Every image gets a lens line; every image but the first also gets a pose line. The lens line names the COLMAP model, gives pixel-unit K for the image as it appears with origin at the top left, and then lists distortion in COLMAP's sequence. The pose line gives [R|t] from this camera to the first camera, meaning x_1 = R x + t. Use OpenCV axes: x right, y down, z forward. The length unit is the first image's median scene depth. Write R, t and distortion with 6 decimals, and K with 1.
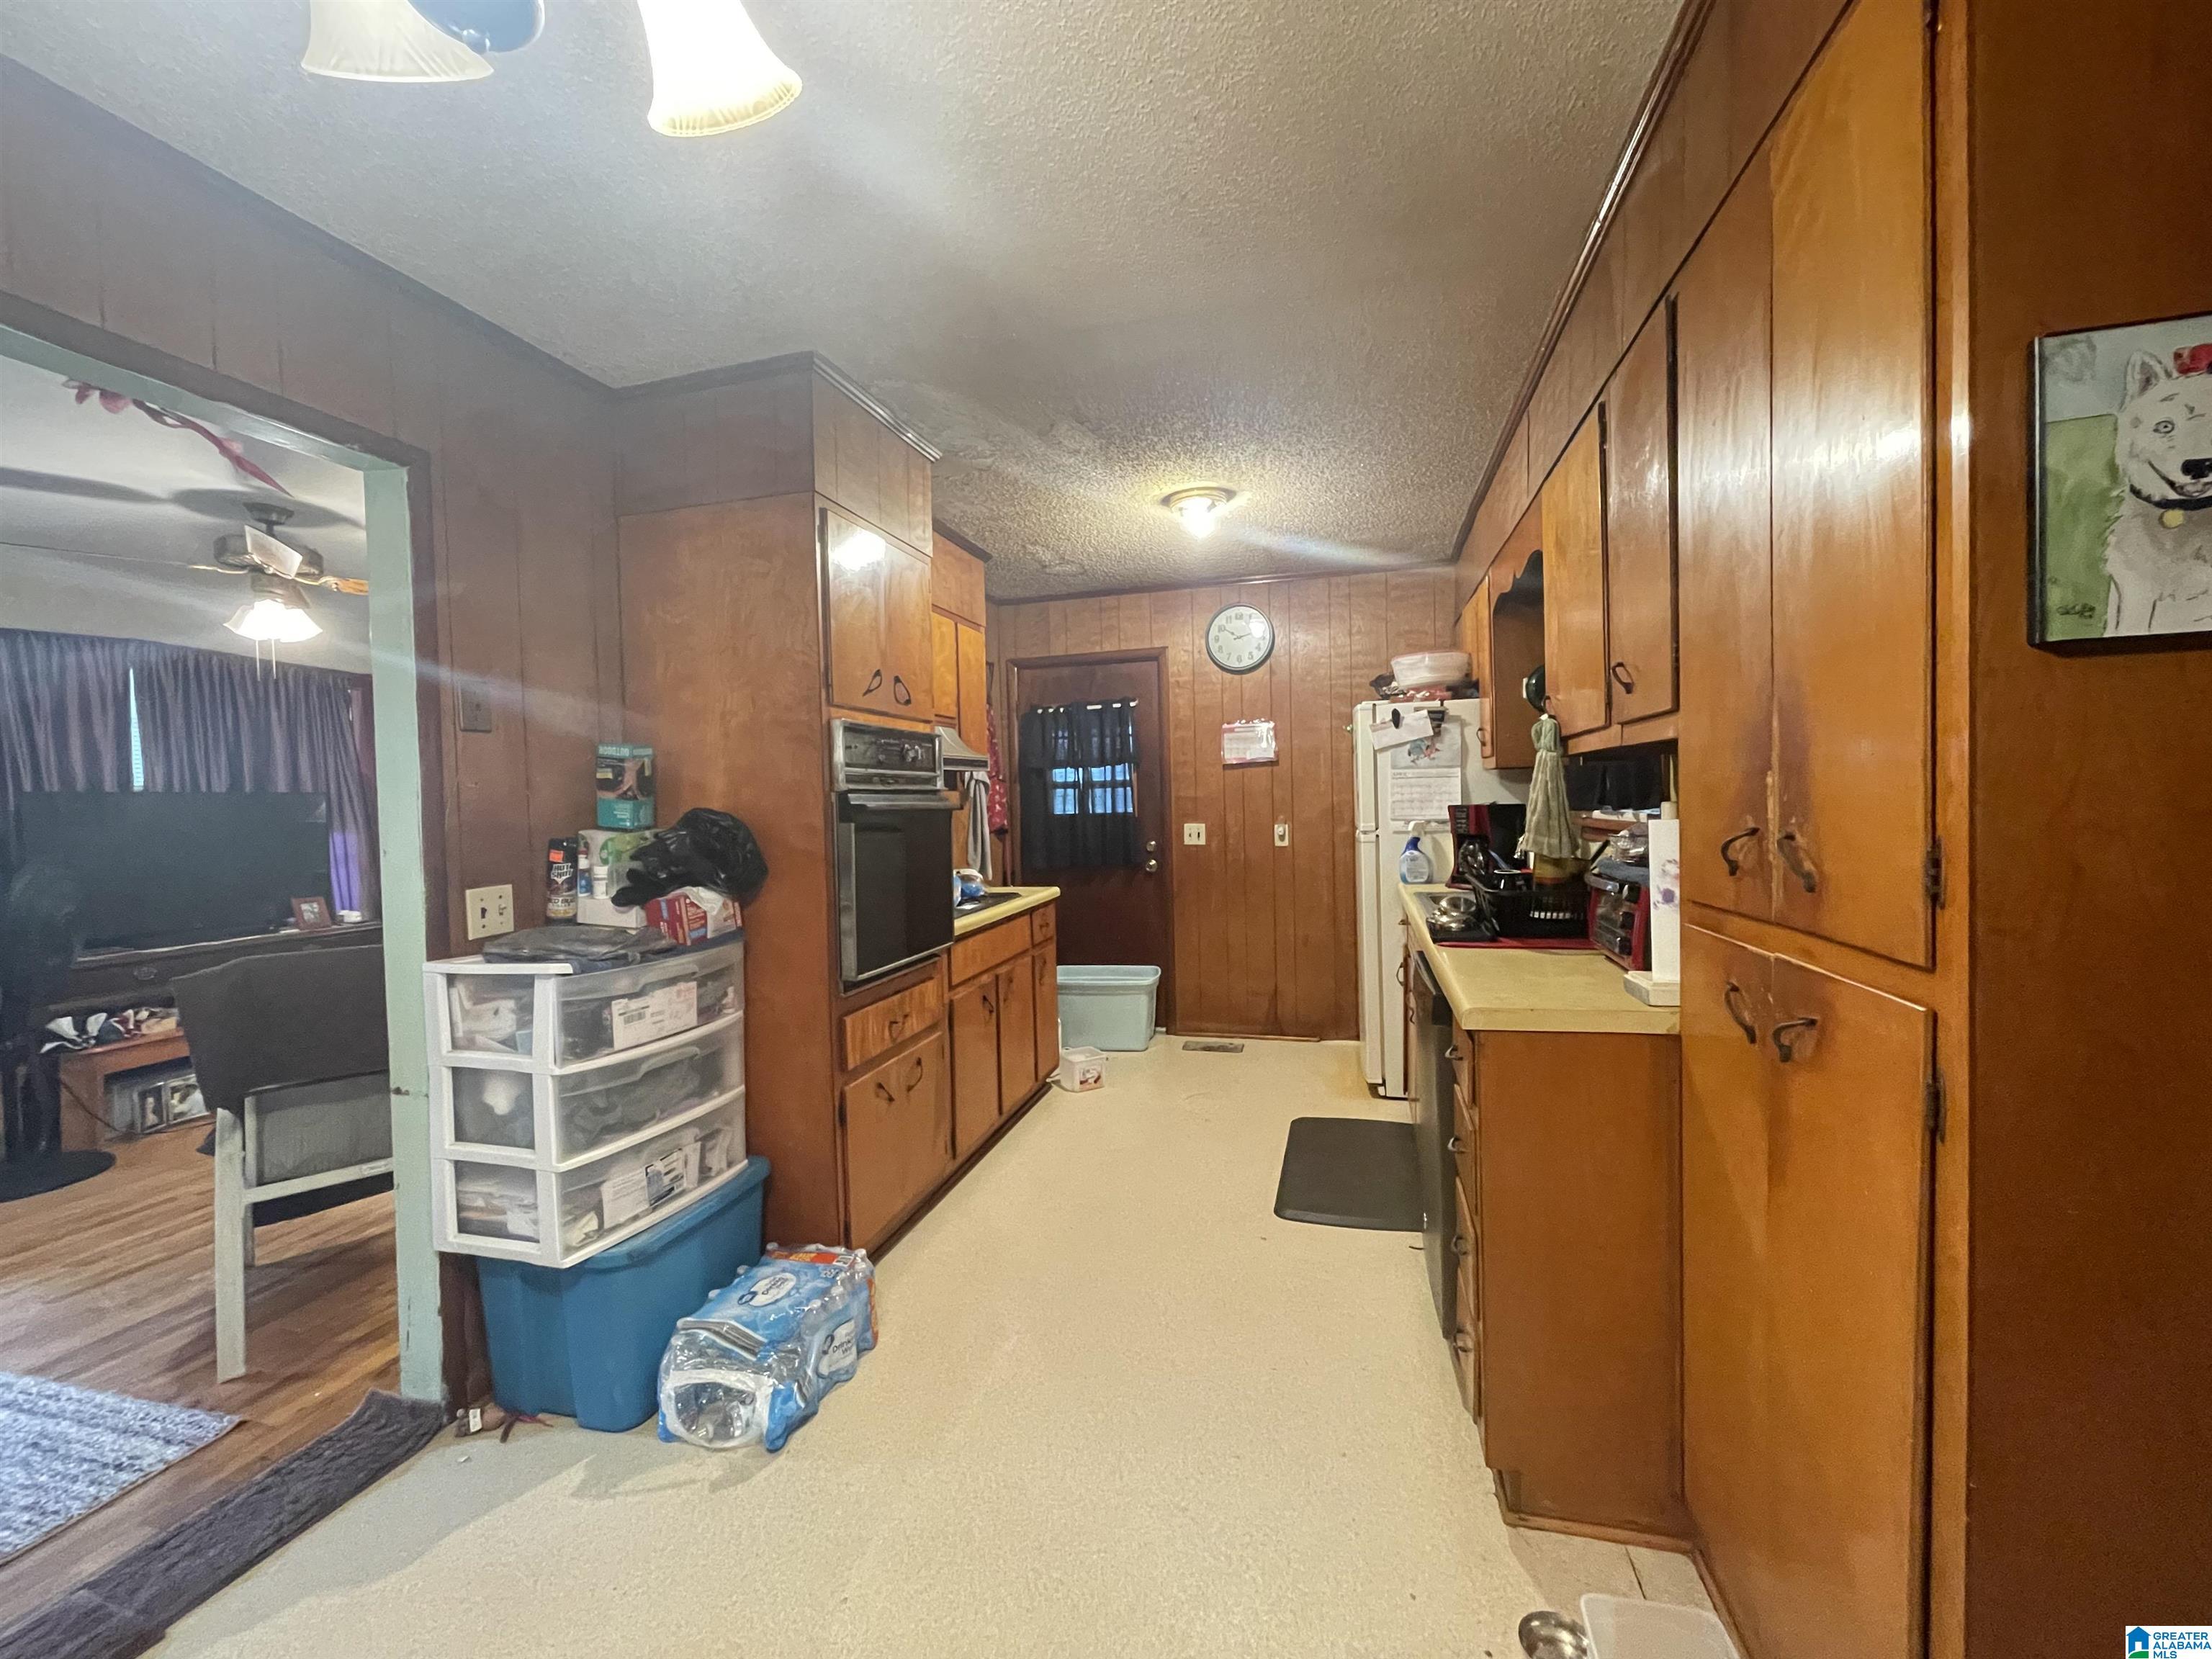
lens RADIAL K [[894.7, 0, 1100.5], [0, 894.7, 825.8], [0, 0, 1]] dist [-0.001410, -0.000823]
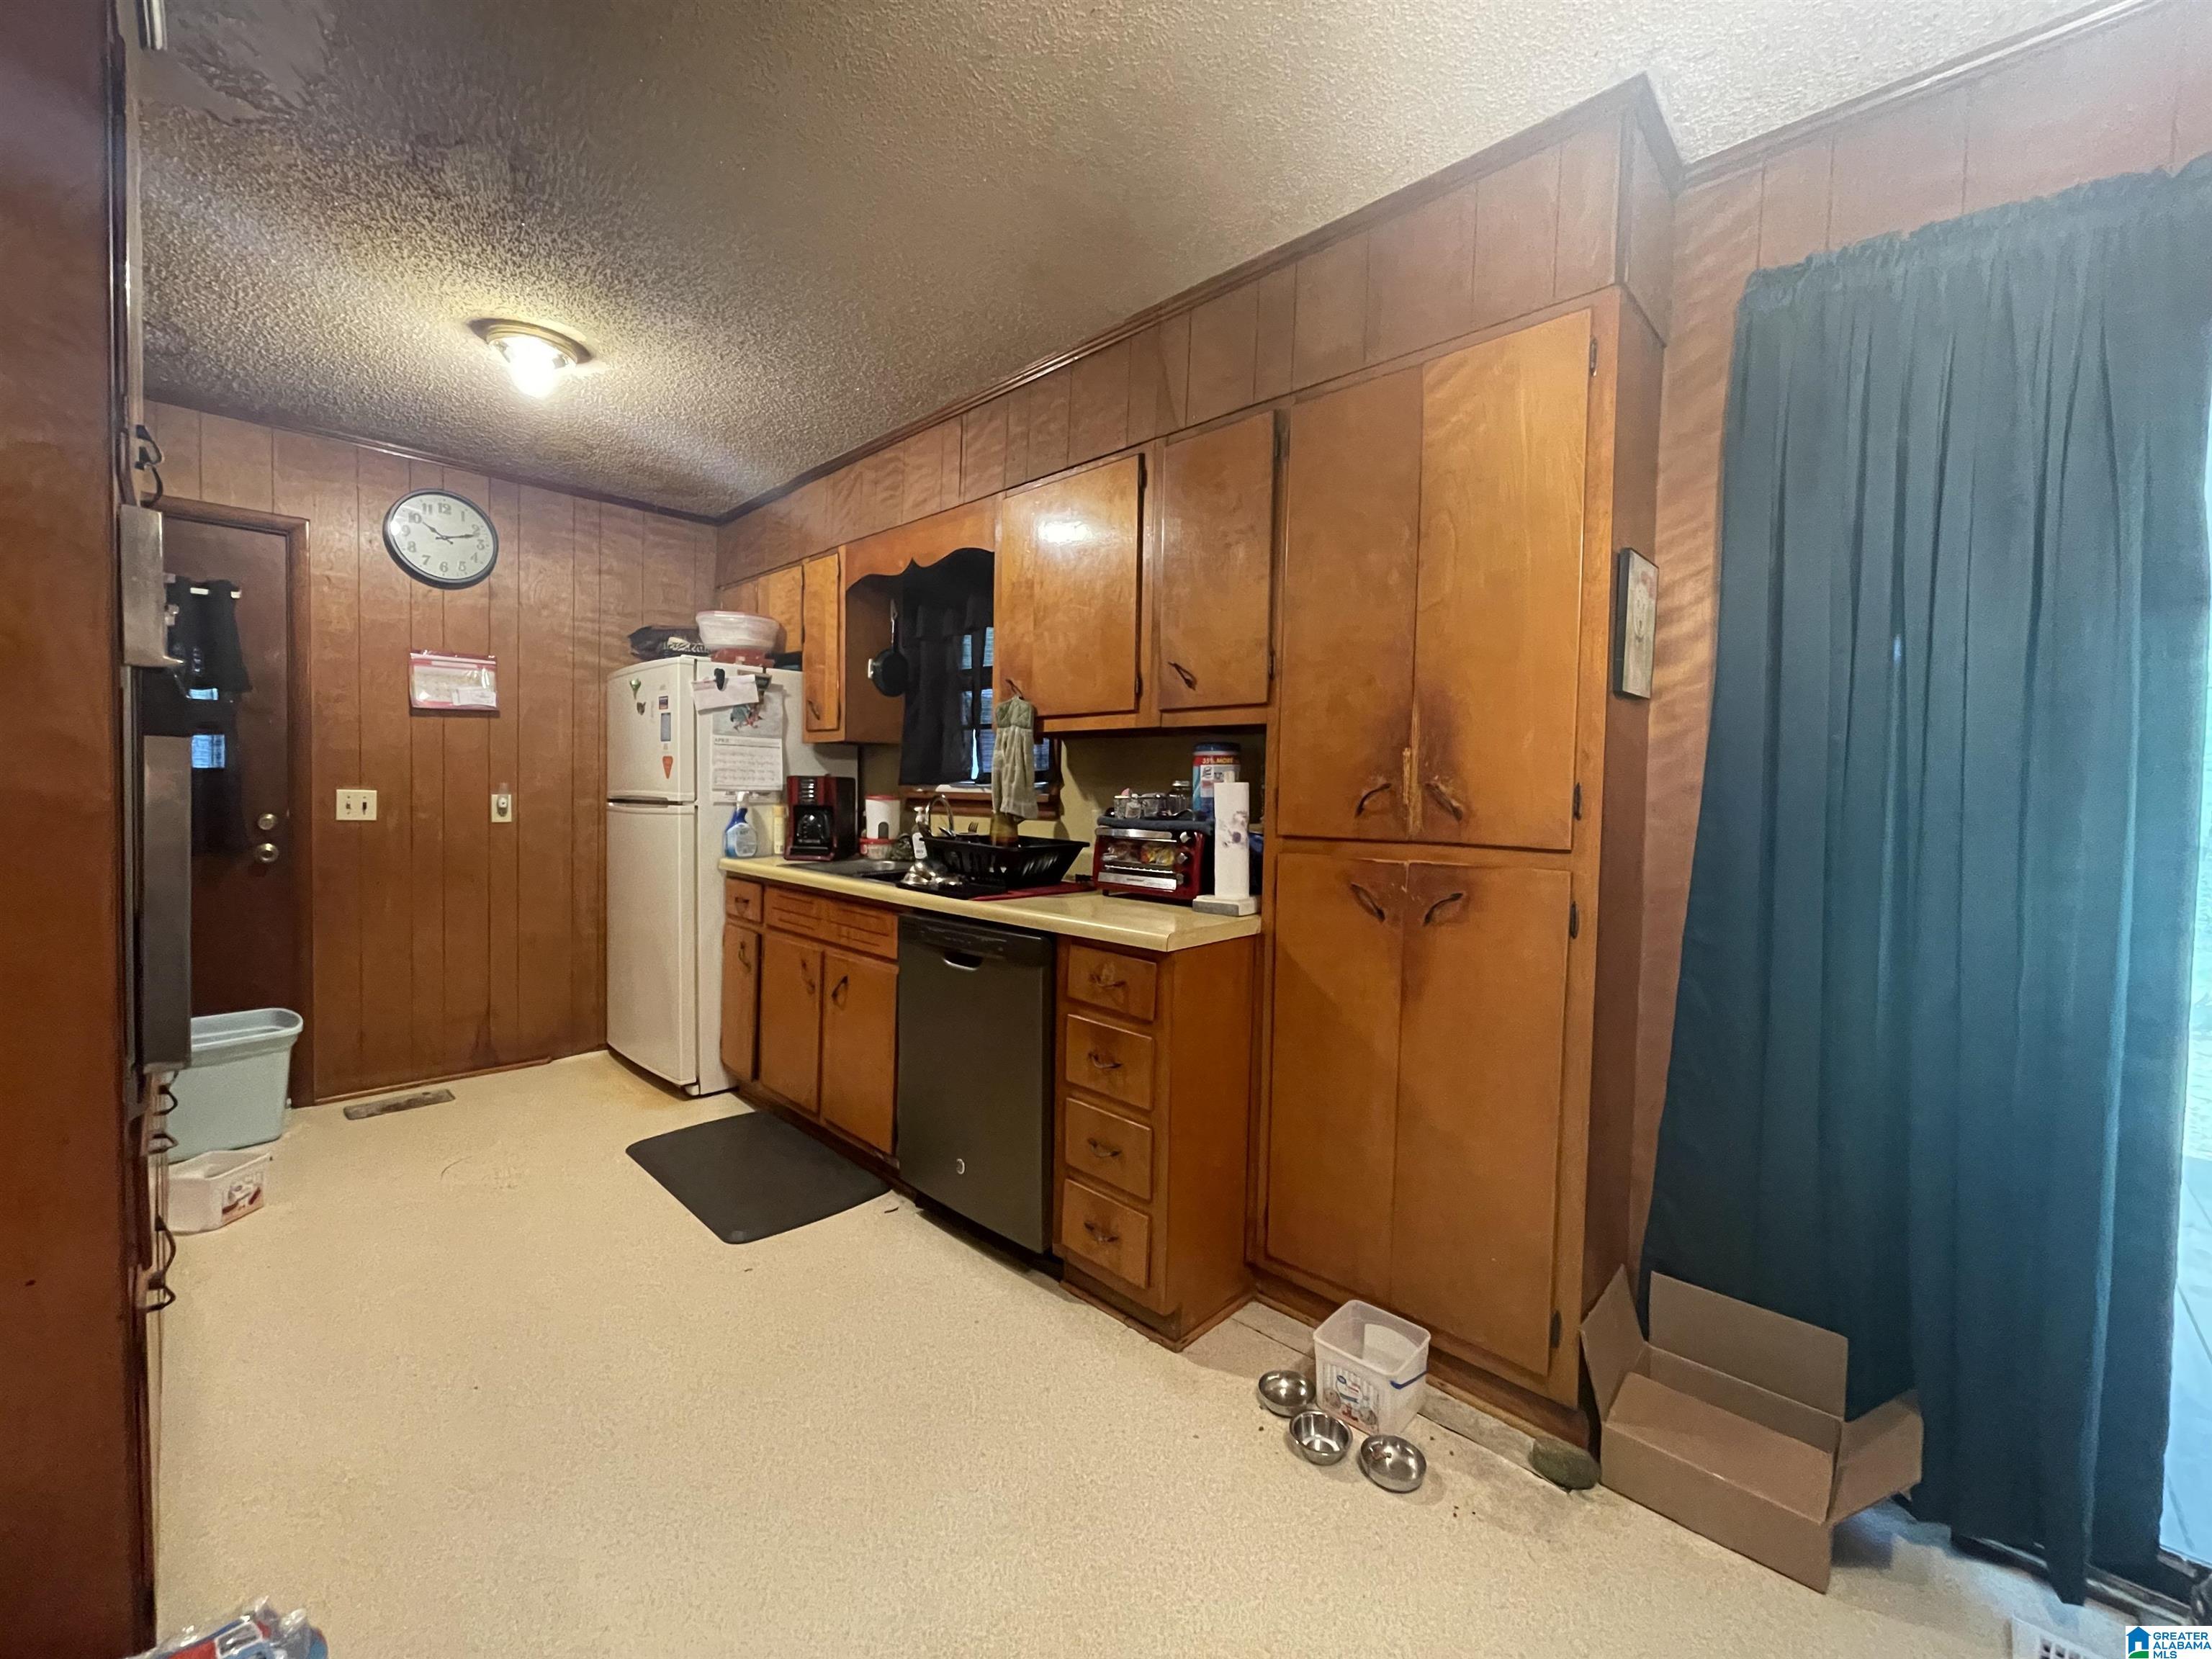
lens RADIAL K [[894.7, 0, 1100.4], [0, 894.7, 828.7], [0, 0, 1]] dist [-0.001410, -0.000823]
pose [[0.482727, -0.002647, 0.875767, -0.264349], [-0.007778, 0.999943, 0.007310, 0.021835], [-0.875736, -0.010340, 0.482679, 0.200217]]
